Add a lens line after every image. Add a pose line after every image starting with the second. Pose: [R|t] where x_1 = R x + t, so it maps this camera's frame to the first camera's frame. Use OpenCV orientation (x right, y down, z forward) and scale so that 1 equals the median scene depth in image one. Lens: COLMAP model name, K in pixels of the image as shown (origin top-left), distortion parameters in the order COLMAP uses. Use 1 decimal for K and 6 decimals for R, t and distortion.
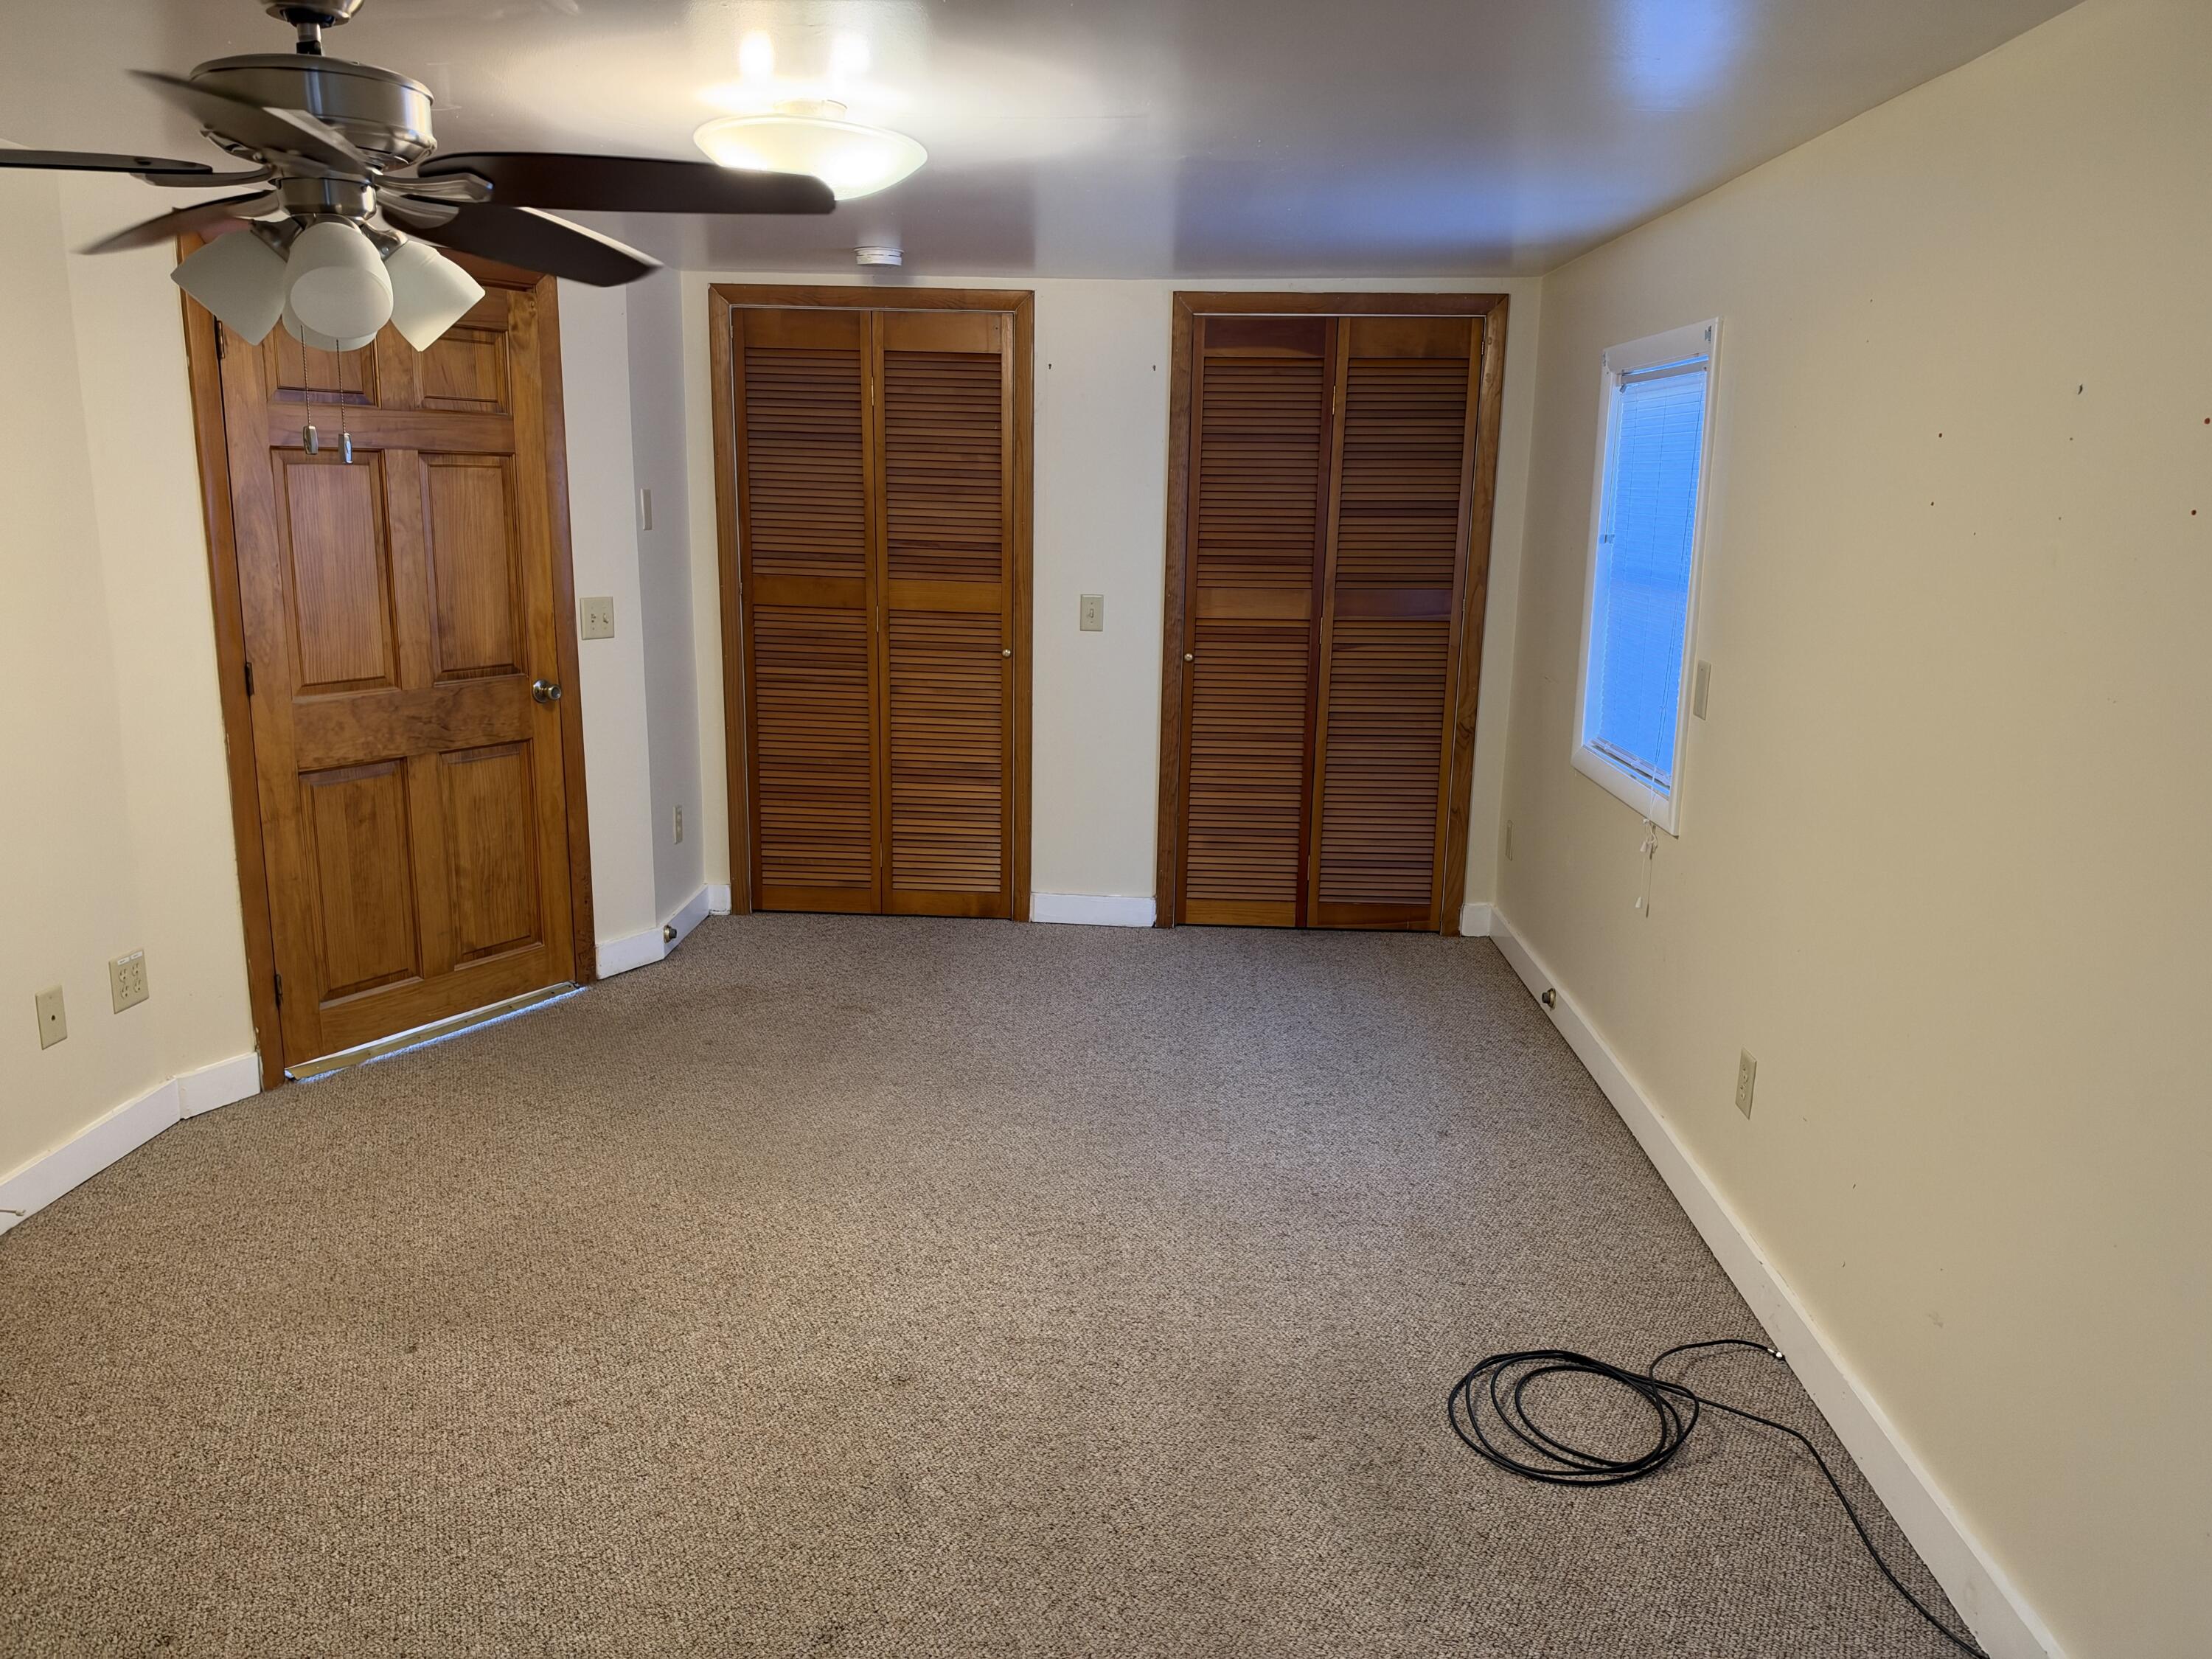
lens RADIAL K [[1592.0, 0, 1106.0], [0, 1592.0, 829.5], [0, 0, 1]] dist [0.005858, 0.000156]
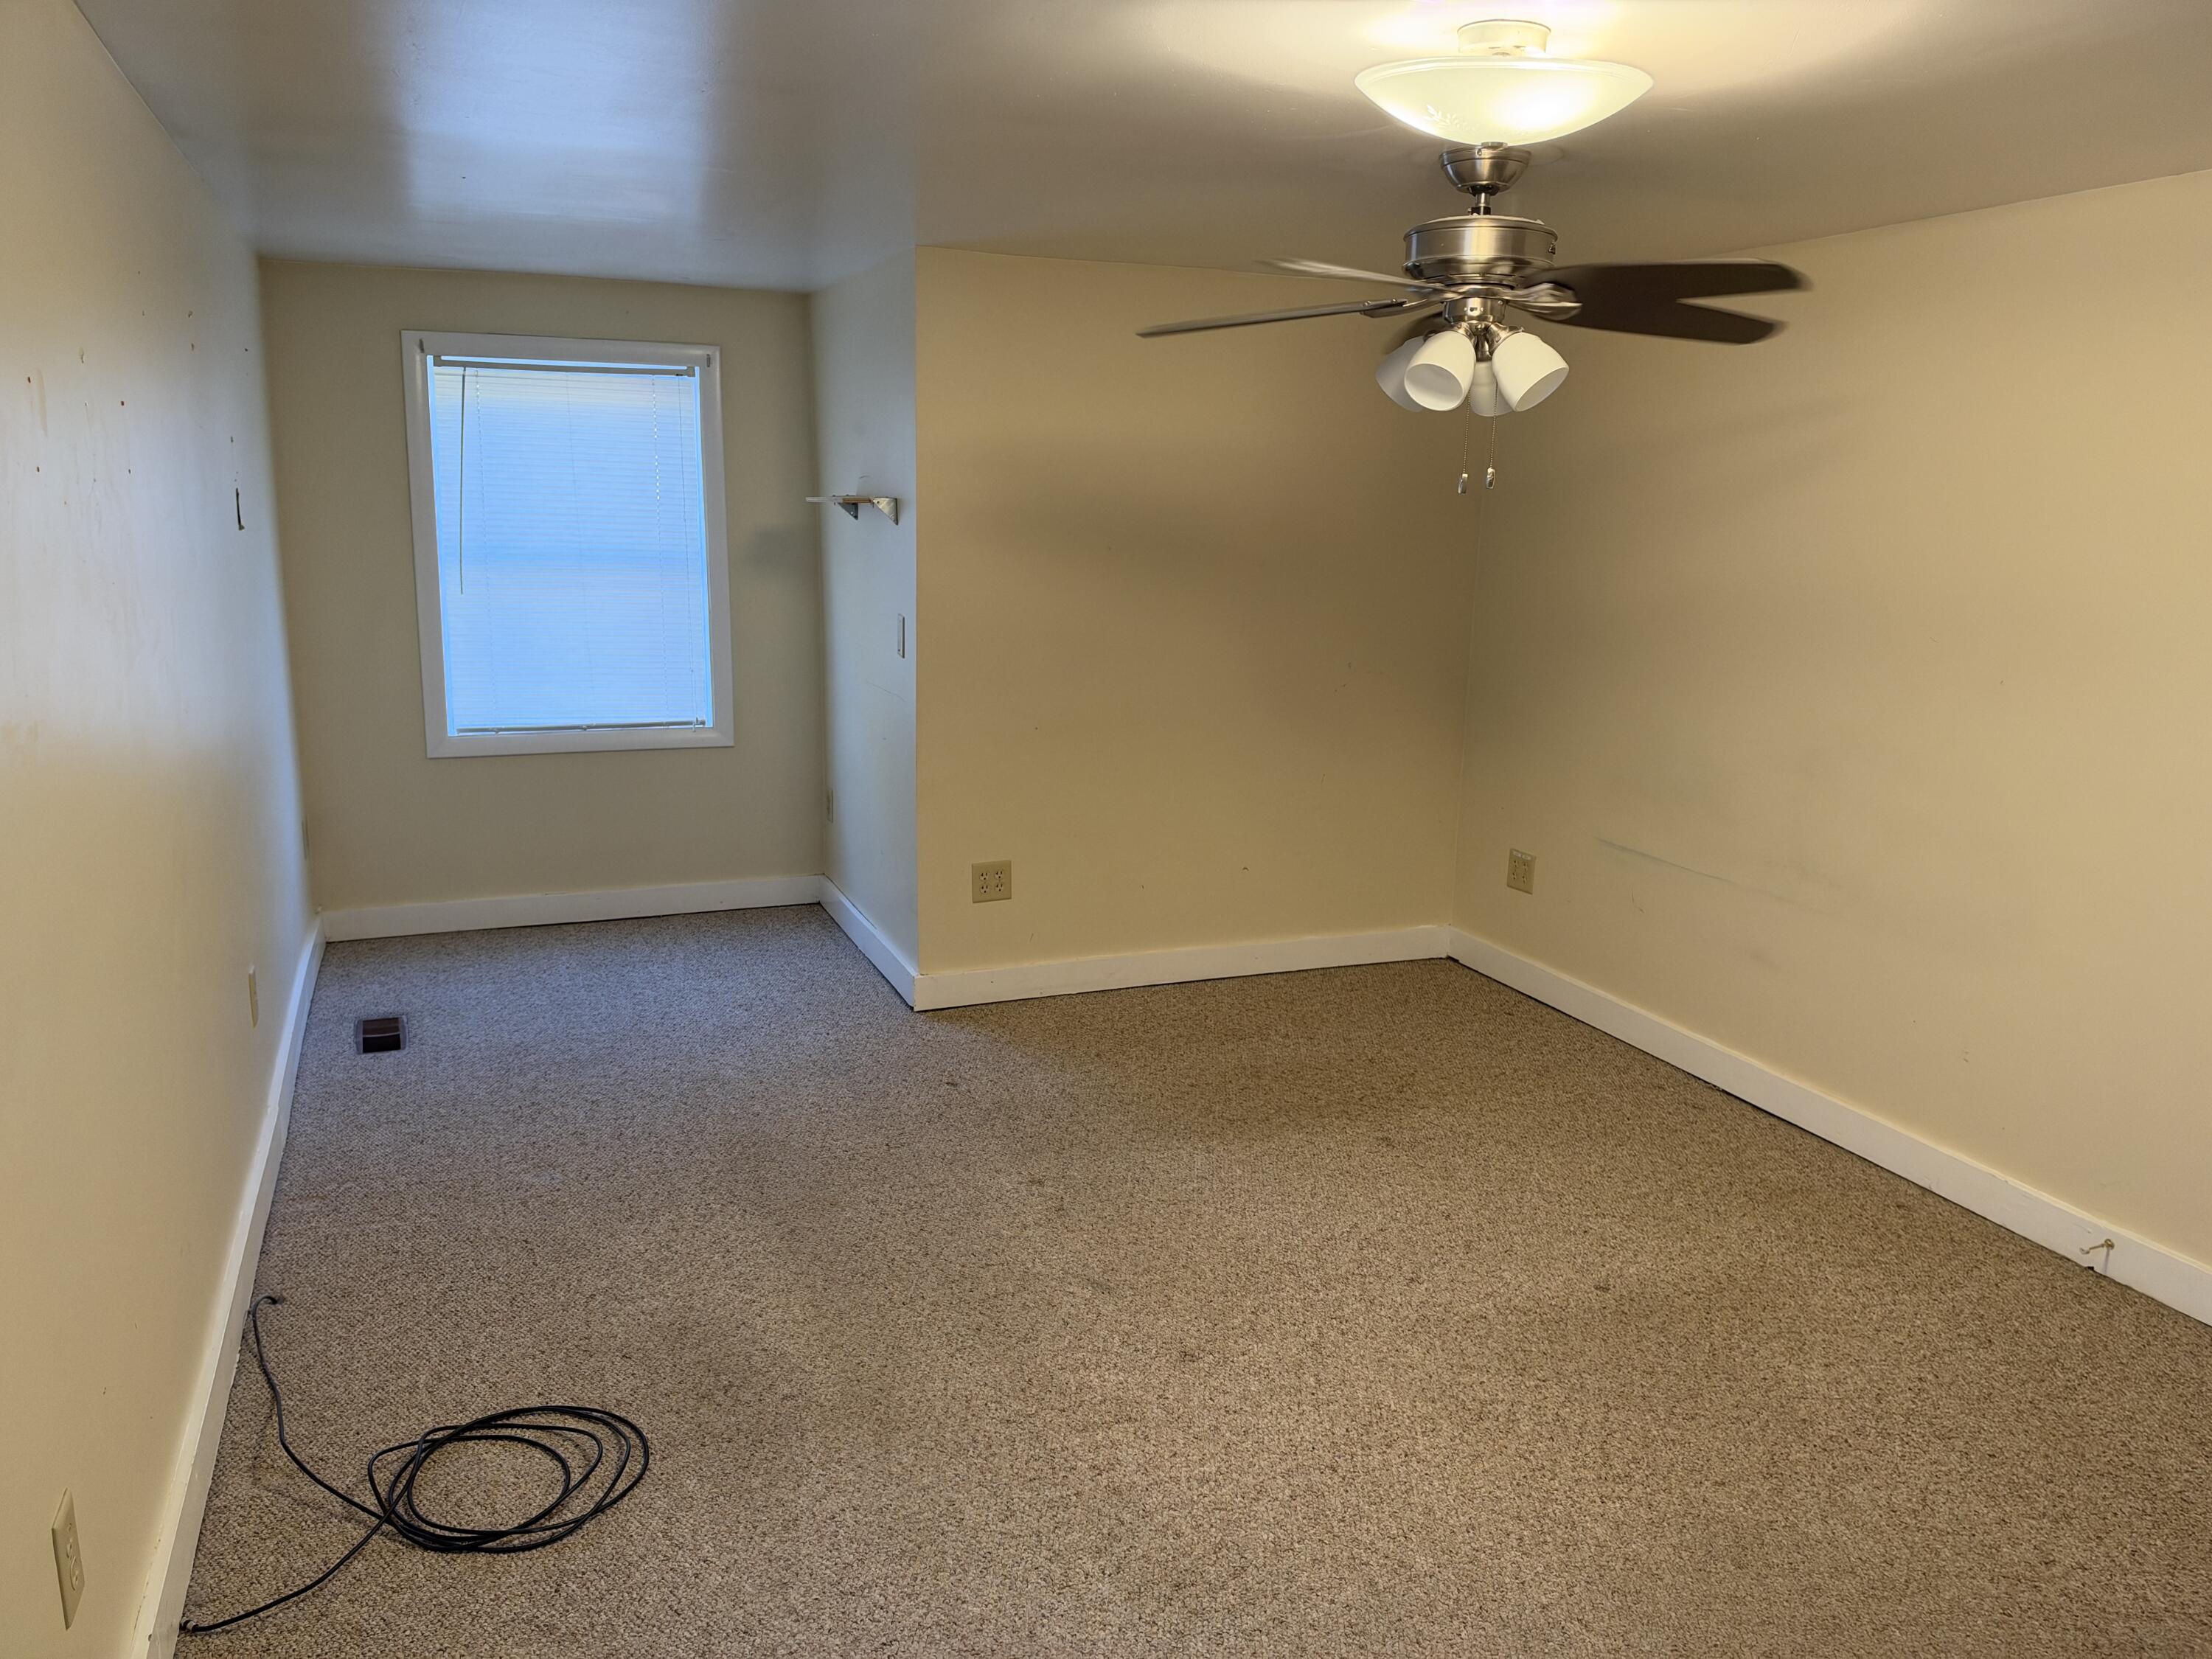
lens RADIAL K [[1592.0, 0, 1106.0], [0, 1592.0, 829.5], [0, 0, 1]] dist [0.005858, 0.000156]
pose [[-0.905588, 0.050937, -0.421089, 0.355431], [-0.137456, 0.903944, 0.404957, -0.398693], [0.401268, 0.424605, -0.811600, 1.754038]]
